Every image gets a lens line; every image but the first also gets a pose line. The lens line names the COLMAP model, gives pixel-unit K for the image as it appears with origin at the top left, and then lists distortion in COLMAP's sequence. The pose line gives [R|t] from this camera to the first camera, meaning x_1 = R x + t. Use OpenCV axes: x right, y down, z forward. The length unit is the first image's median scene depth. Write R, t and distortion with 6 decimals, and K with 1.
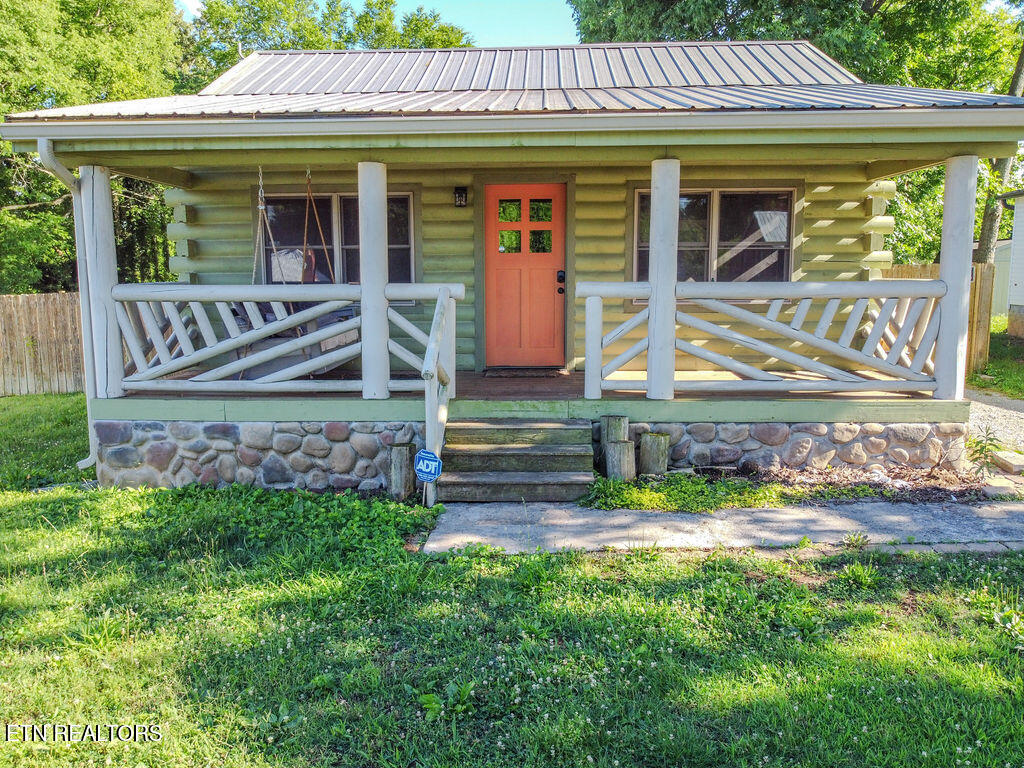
lens RADIAL K [[781.5, 0, 512.0], [0, 781.5, 384.0], [0, 0, 1]] dist [-0.005051, -0.000687]
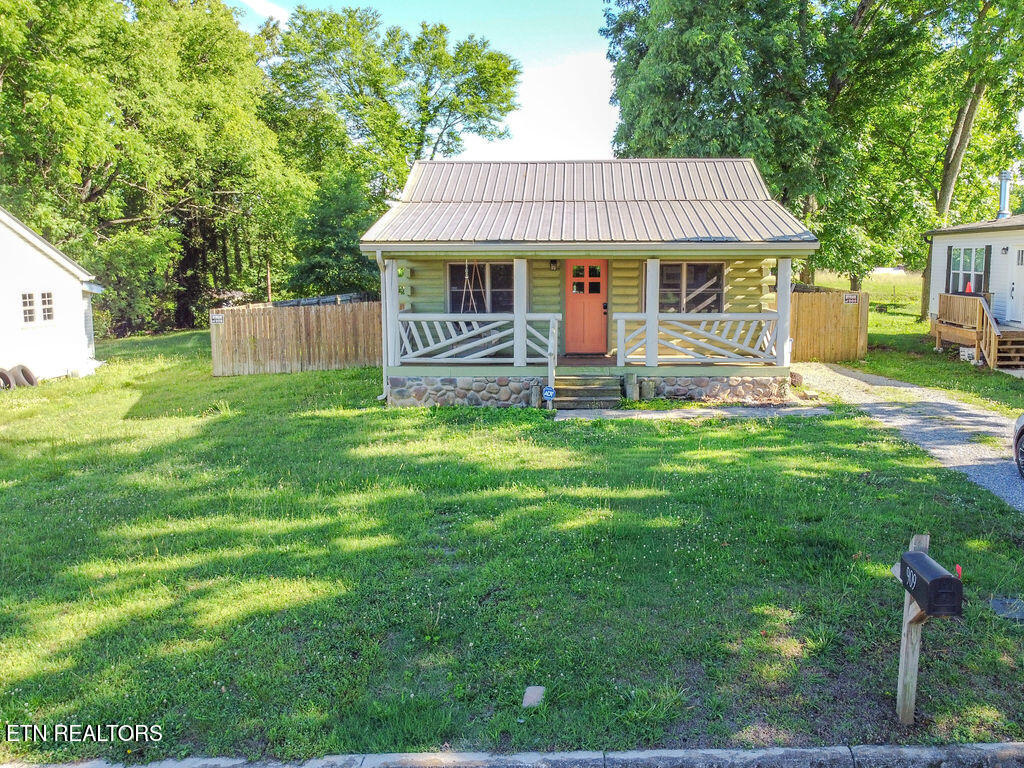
lens RADIAL K [[861.4, 0, 569.4], [0, 861.4, 378.9], [0, 0, 1]] dist [-0.013296, 0.000667]
pose [[0.999528, 0.000012, 0.030726, -0.111489], [0.000246, 0.999965, -0.008394, 0.073118], [-0.030725, 0.008397, 0.999493, -1.374539]]
